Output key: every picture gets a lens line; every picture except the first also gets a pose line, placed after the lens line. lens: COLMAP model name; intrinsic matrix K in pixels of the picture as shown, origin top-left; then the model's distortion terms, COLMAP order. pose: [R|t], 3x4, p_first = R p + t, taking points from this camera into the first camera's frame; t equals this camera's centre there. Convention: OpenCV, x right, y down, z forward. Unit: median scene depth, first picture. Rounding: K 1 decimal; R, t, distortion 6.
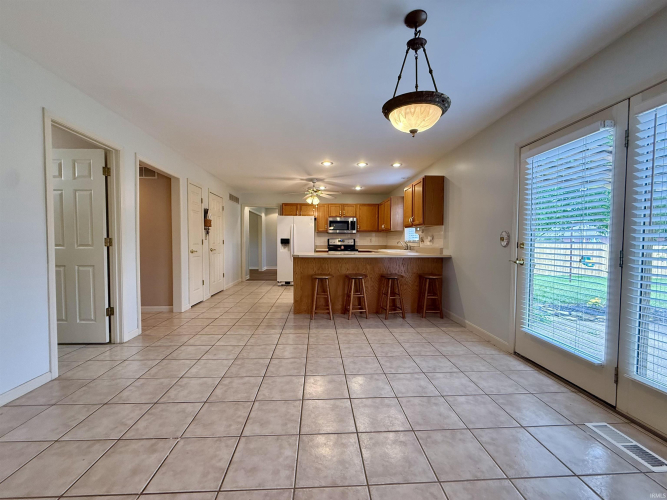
lens RADIAL K [[265.7, 0, 329.9], [0, 265.7, 251.7], [0, 0, 1]] dist [-0.002077, 0.000407]
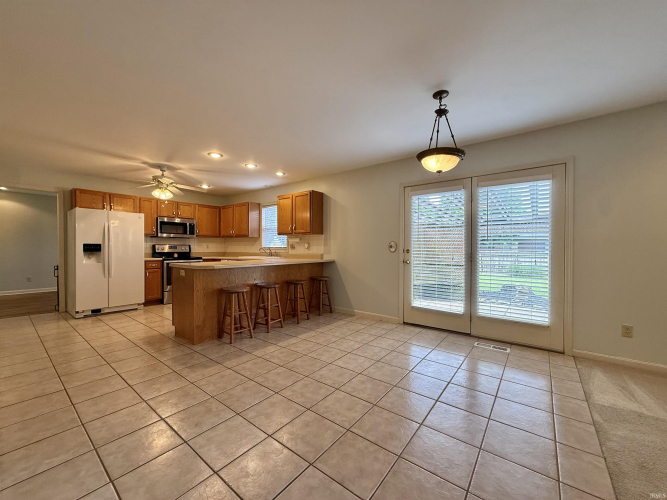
lens RADIAL K [[265.7, 0, 333.9], [0, 265.7, 251.2], [0, 0, 1]] dist [-0.002077, 0.000407]
pose [[0.653271, -0.009921, 0.757059, -0.436043], [0.028589, 0.999524, -0.011571, -0.010400], [-0.756584, 0.029203, 0.653244, 0.196783]]
